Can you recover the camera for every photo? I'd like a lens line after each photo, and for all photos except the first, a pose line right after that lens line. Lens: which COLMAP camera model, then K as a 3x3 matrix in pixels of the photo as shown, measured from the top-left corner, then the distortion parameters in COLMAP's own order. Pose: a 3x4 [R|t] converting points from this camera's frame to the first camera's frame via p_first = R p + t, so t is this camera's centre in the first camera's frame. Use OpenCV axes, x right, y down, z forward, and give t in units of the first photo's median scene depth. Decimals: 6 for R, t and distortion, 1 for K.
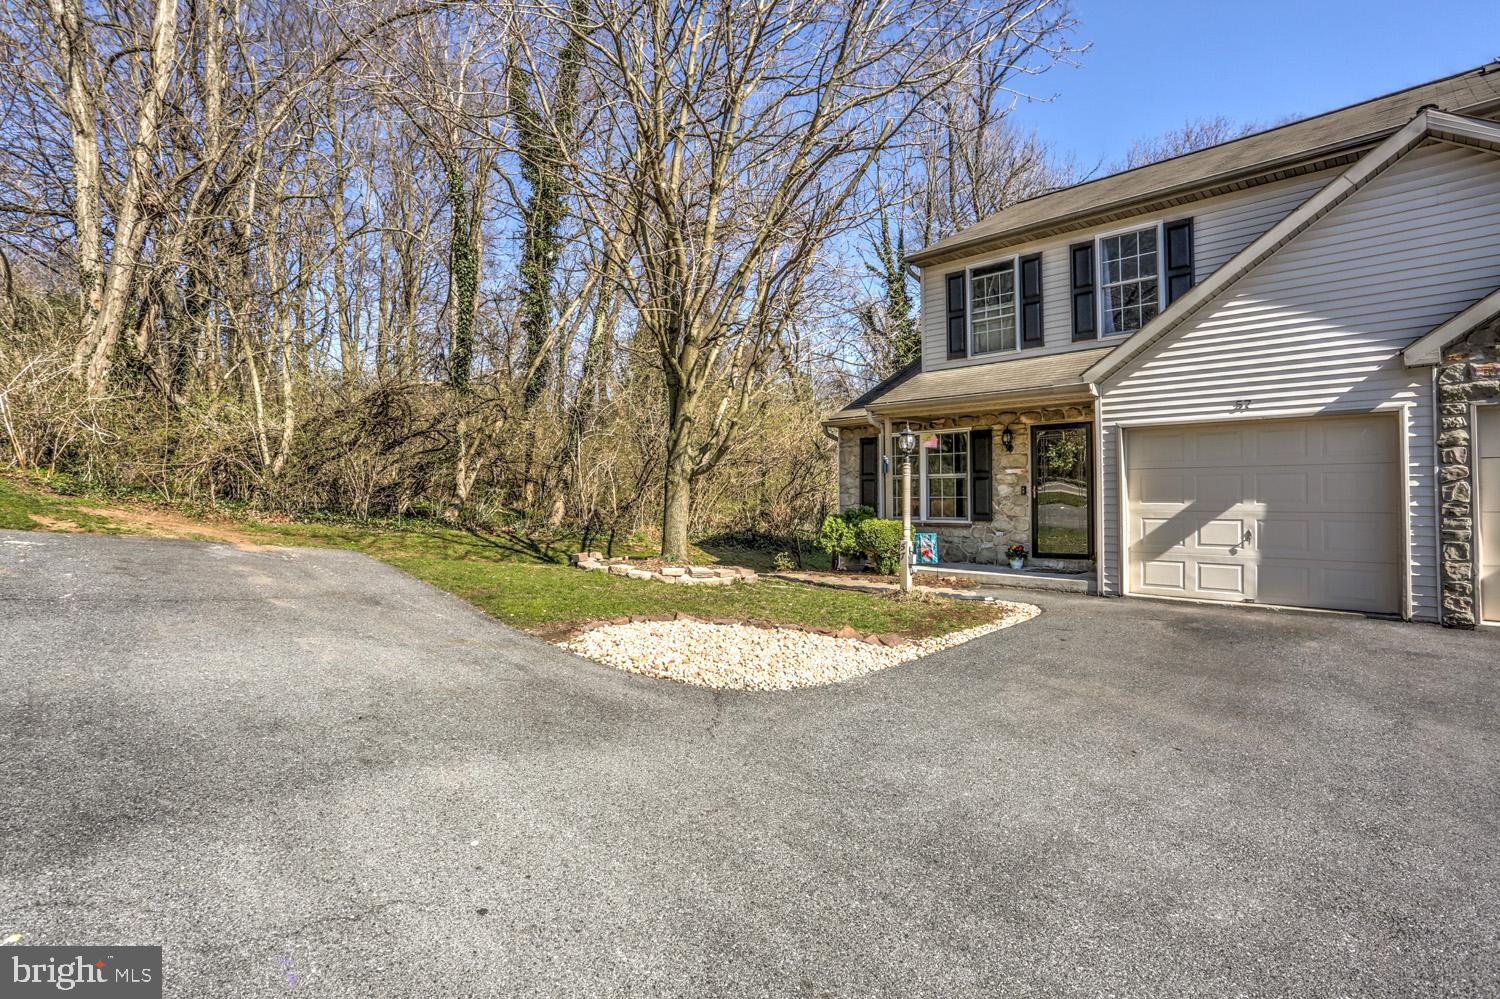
lens RADIAL K [[726.7, 0, 748.5], [0, 726.7, 486.4], [0, 0, 1]] dist [-0.074214, 0.029296]
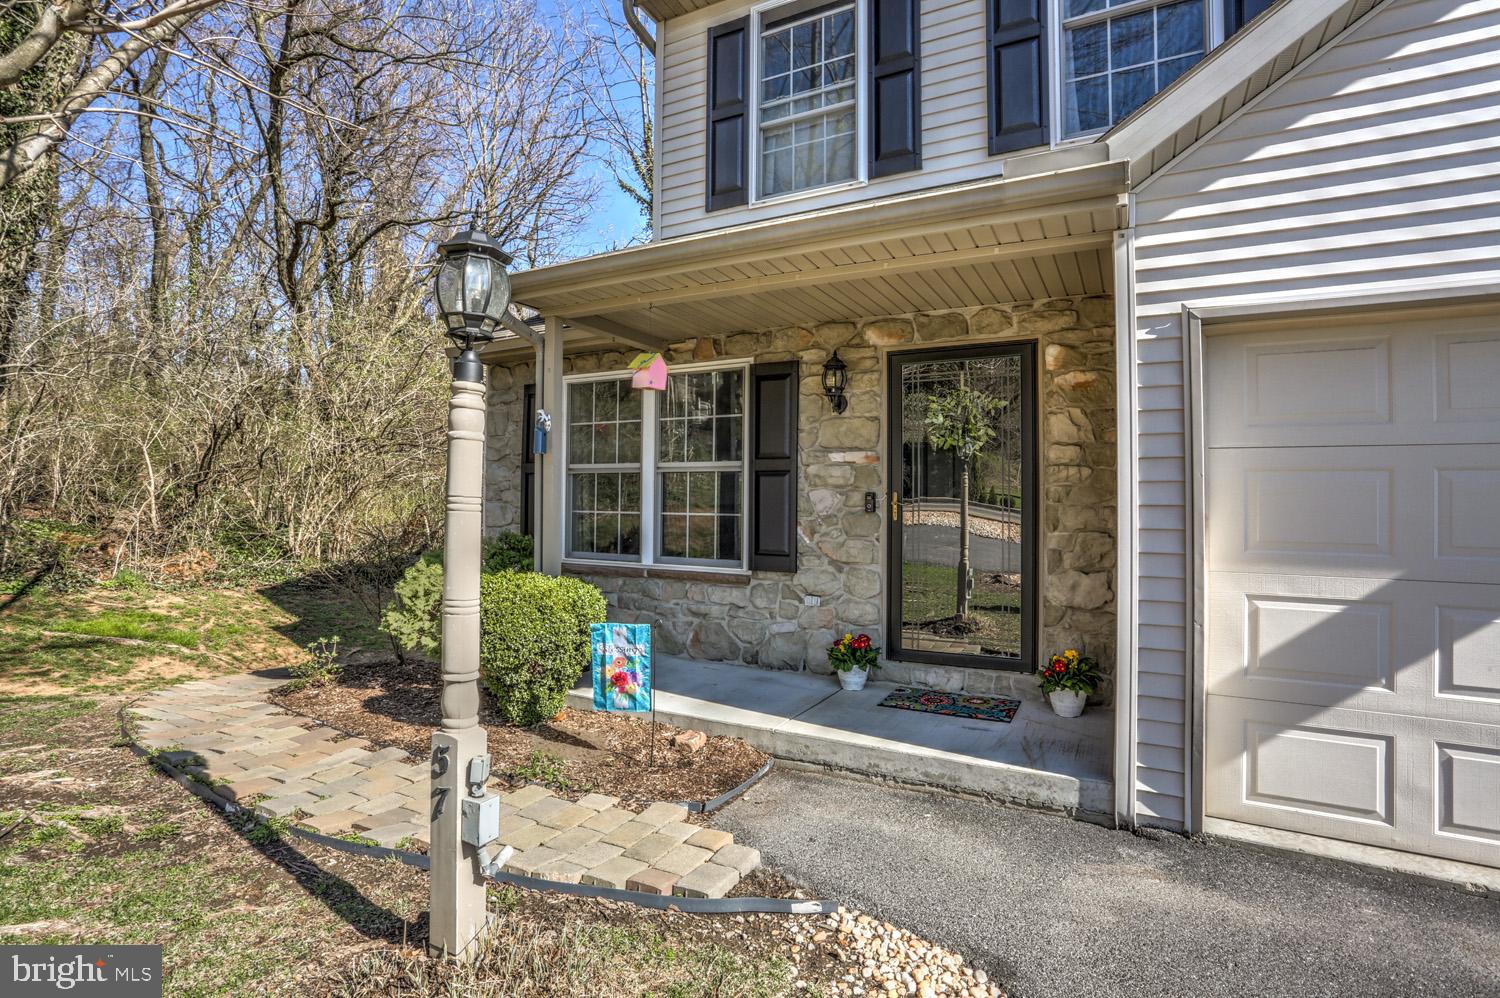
lens RADIAL K [[729.6, 0, 748.6], [0, 729.6, 487.7], [0, 0, 1]] dist [-0.080362, 0.032049]
pose [[0.957133, 0.017834, 0.289100, 0.218089], [-0.017799, 0.999838, -0.002750, -0.000773], [-0.289102, -0.002513, 0.957295, 0.701308]]
